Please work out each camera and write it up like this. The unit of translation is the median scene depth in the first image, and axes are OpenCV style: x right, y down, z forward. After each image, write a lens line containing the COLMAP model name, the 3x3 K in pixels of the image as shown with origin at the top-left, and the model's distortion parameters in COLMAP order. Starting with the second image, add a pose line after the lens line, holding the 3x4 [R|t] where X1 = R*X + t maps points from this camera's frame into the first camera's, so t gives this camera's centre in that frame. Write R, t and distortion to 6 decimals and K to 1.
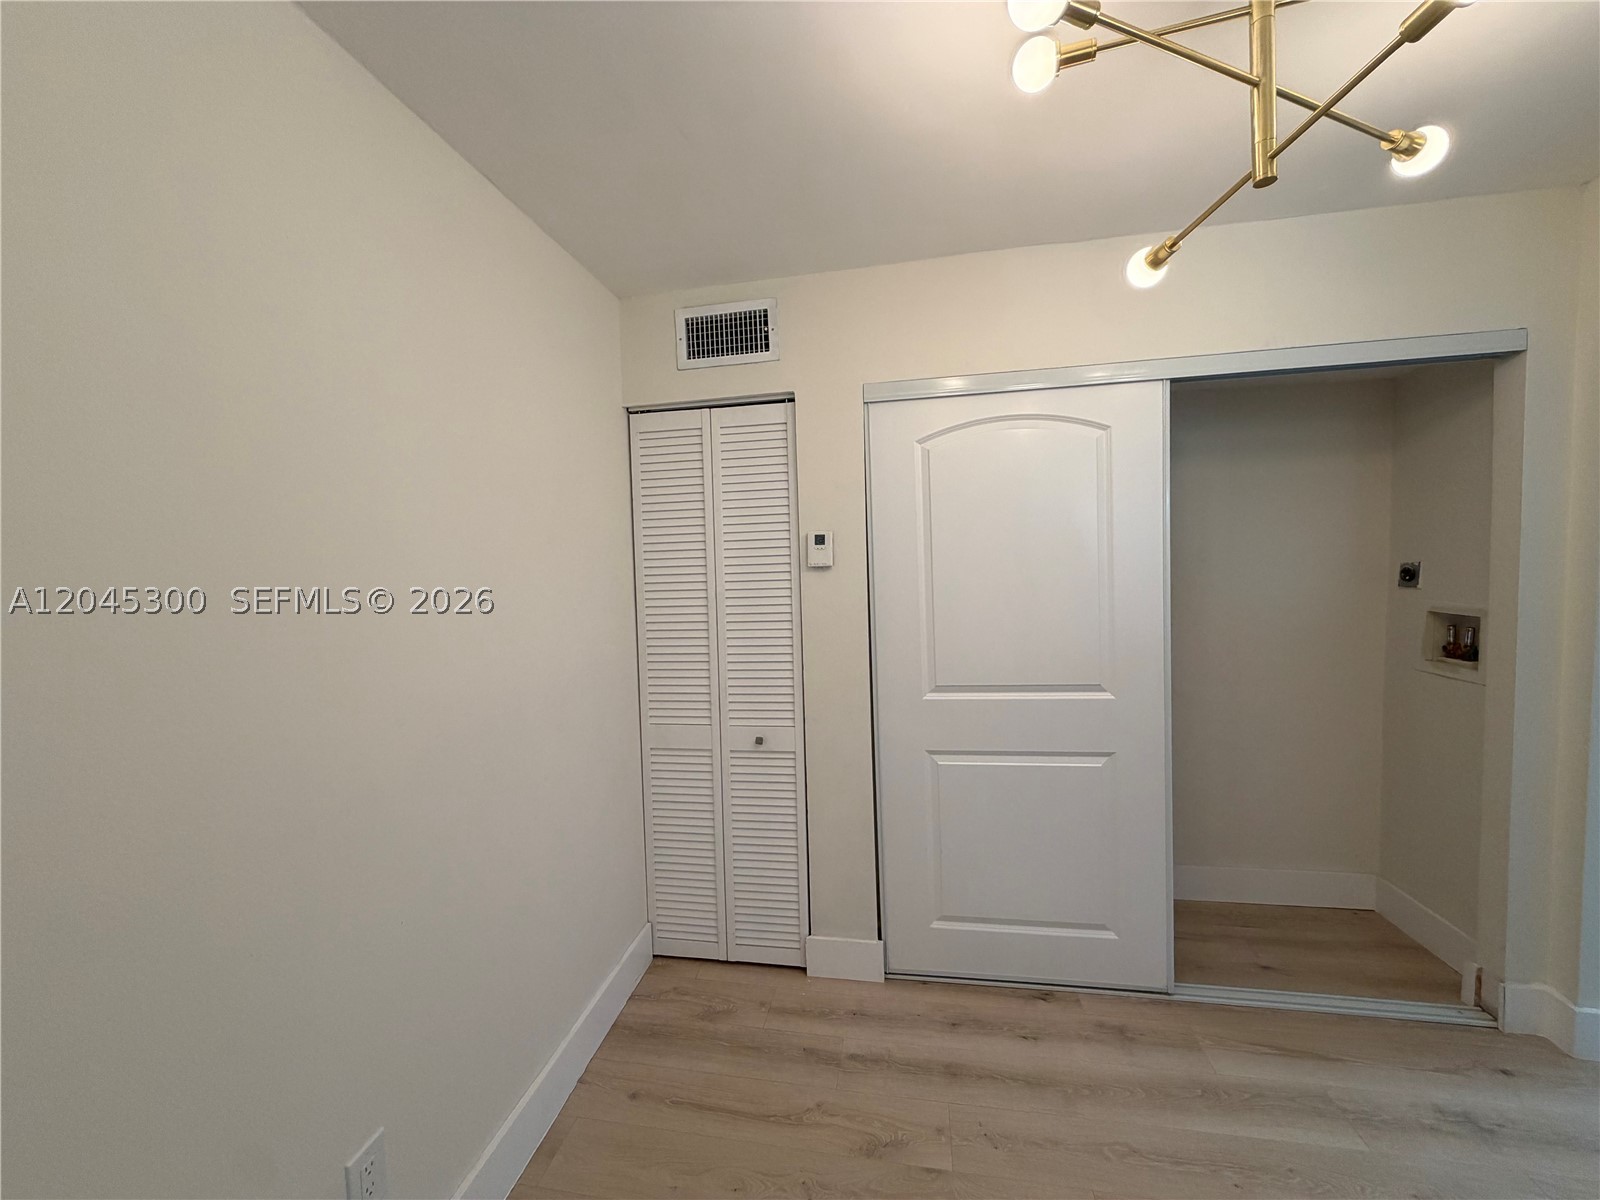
lens RADIAL K [[636.3, 0, 793.7], [0, 636.3, 599.6], [0, 0, 1]] dist [-0.002468, 0.001066]
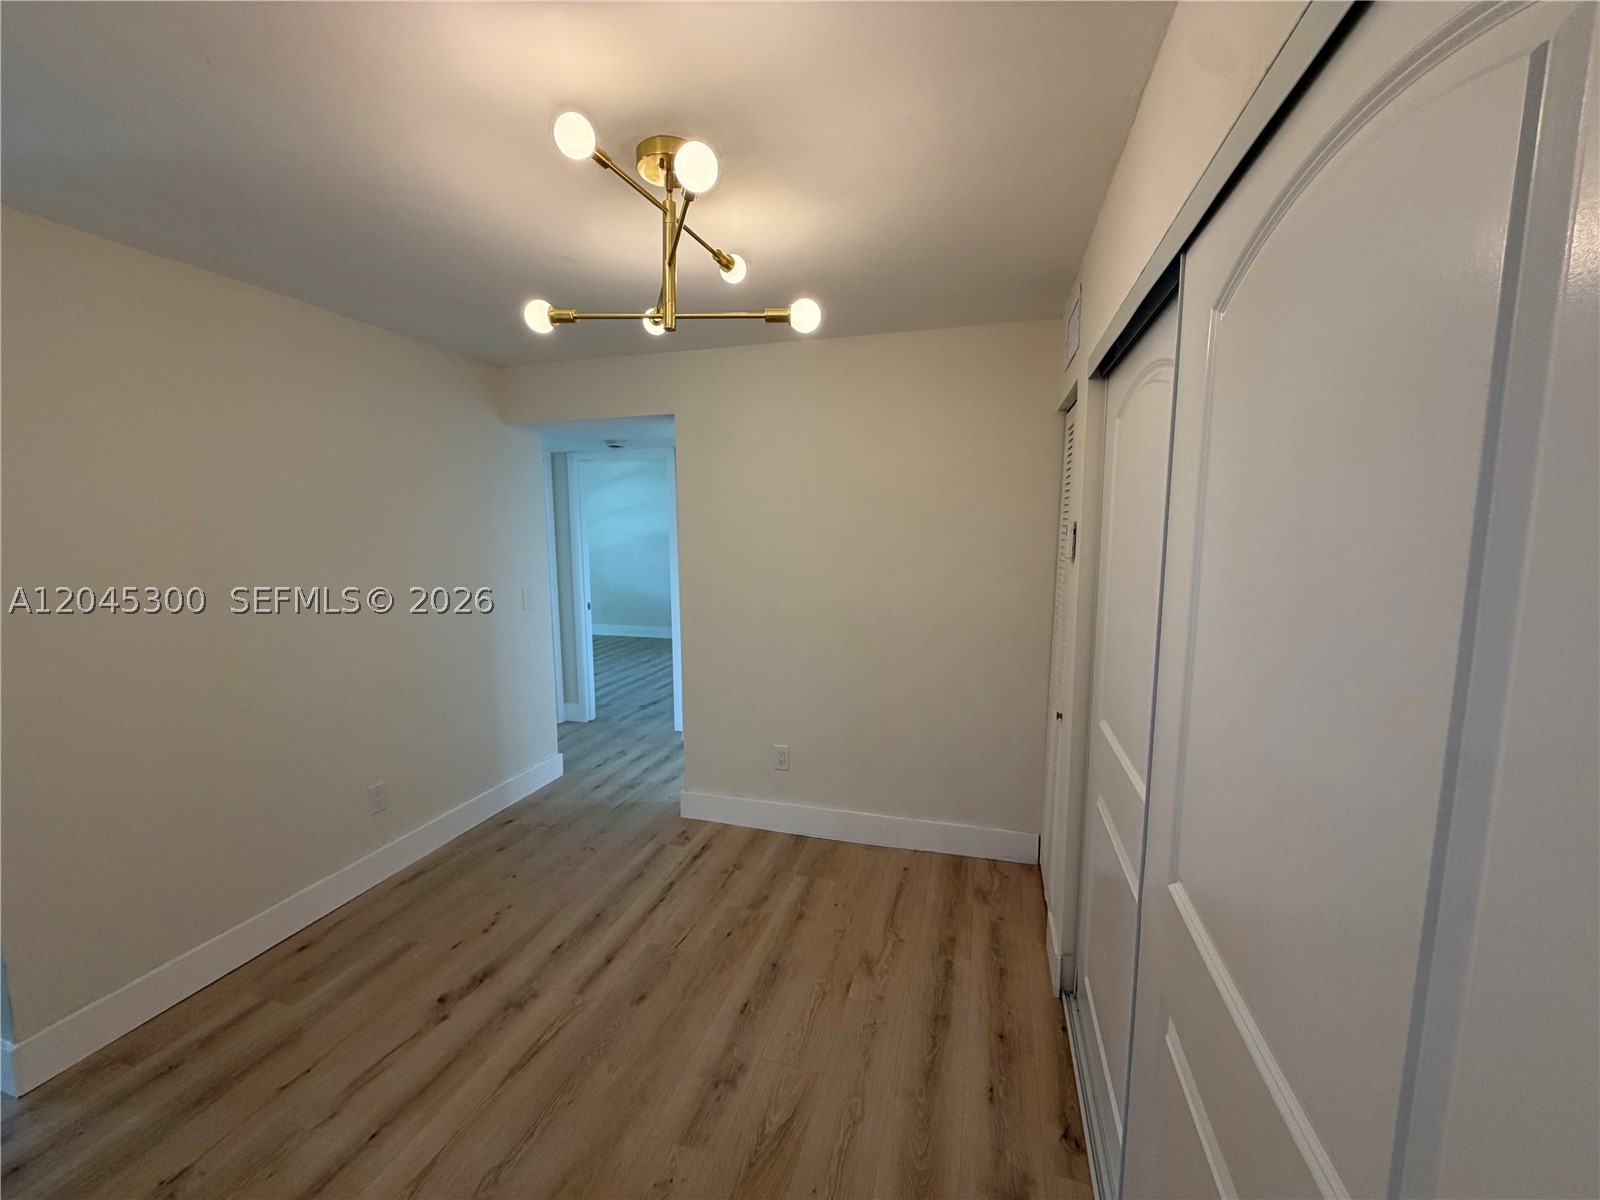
lens RADIAL K [[636.3, 0, 788.9], [0, 636.3, 594.2], [0, 0, 1]] dist [-0.002468, 0.001066]
pose [[-0.115567, 0.134706, -0.984123, 1.080521], [-0.048768, 0.988797, 0.141072, -0.113432], [0.992102, 0.064297, -0.107703, 0.690398]]
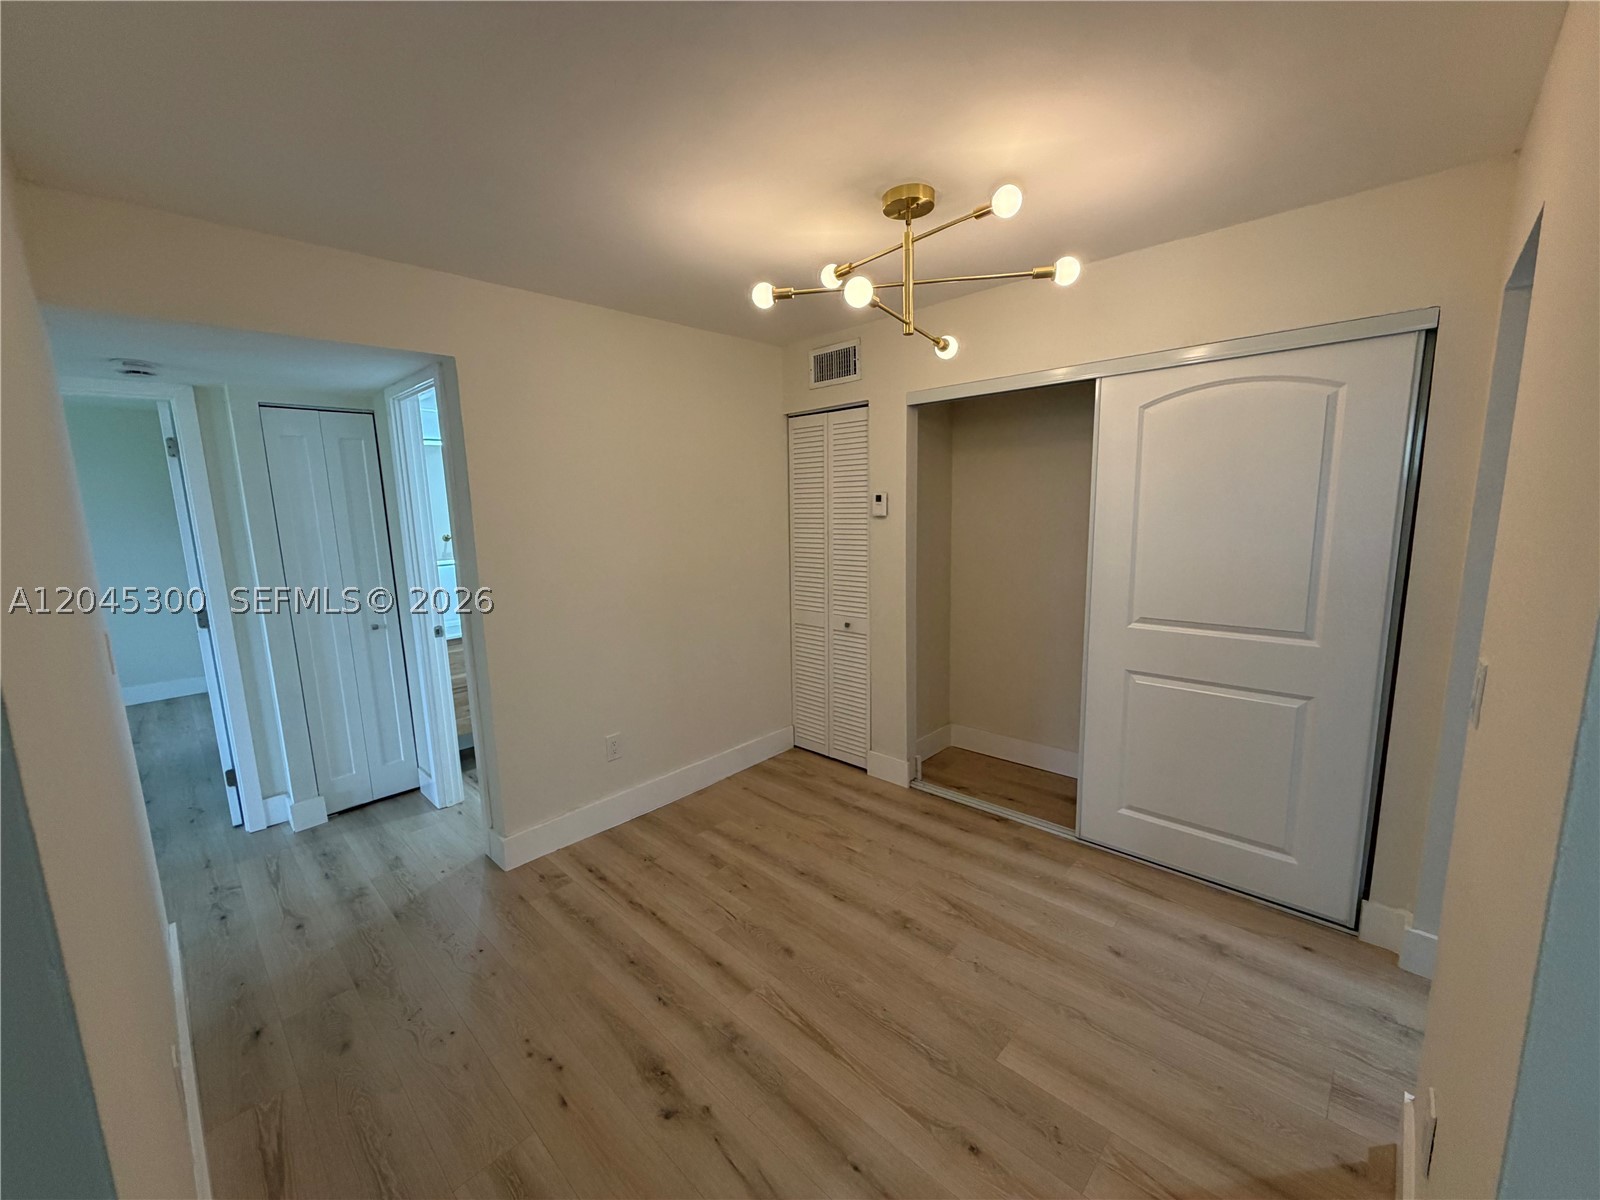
lens RADIAL K [[636.3, 0, 795.4], [0, 636.3, 602.1], [0, 0, 1]] dist [-0.002468, 0.001066]
pose [[0.834634, 0.095319, -0.542495, 0.733661], [-0.032511, 0.991720, 0.124232, -0.030222], [0.549845, -0.086051, 0.830822, -0.408296]]
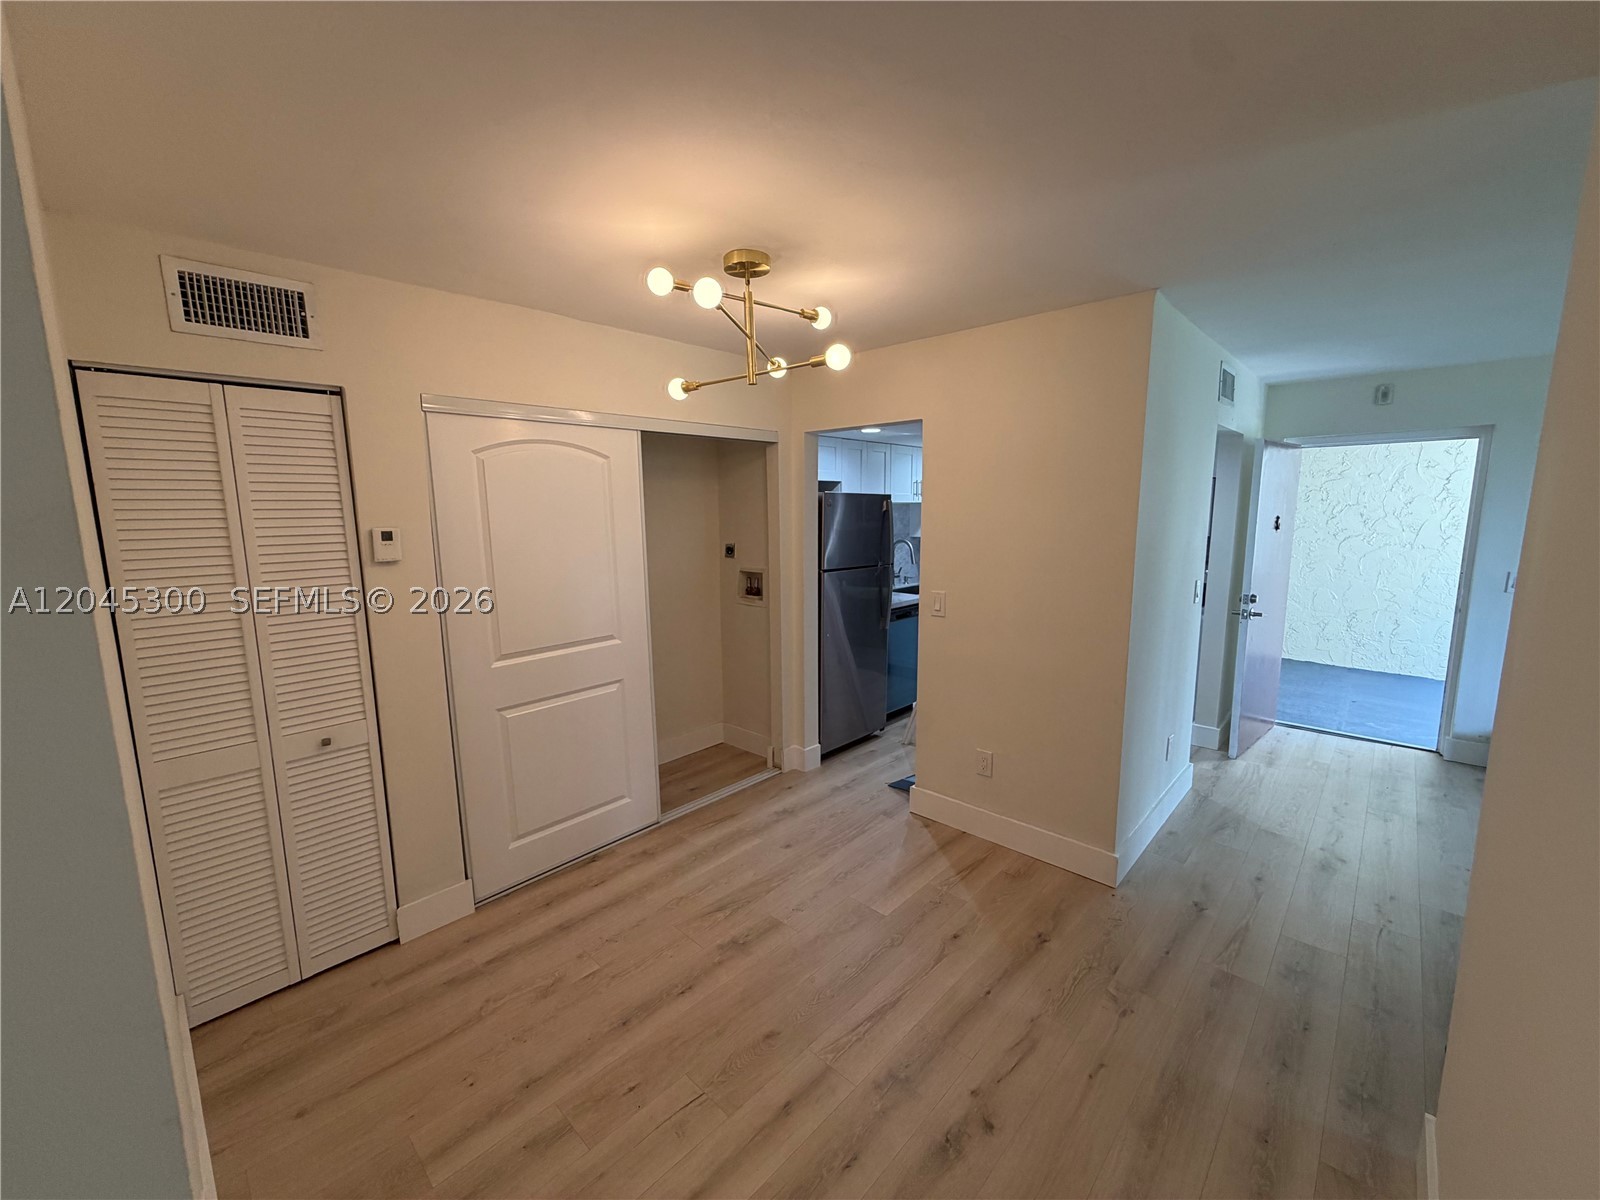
lens RADIAL K [[636.3, 0, 789.1], [0, 636.3, 601.1], [0, 0, 1]] dist [-0.002468, 0.001066]
pose [[0.551096, -0.095779, 0.828927, -0.474976], [0.043634, 0.995339, 0.085999, -0.048965], [-0.833300, -0.011224, 0.552706, -0.134456]]
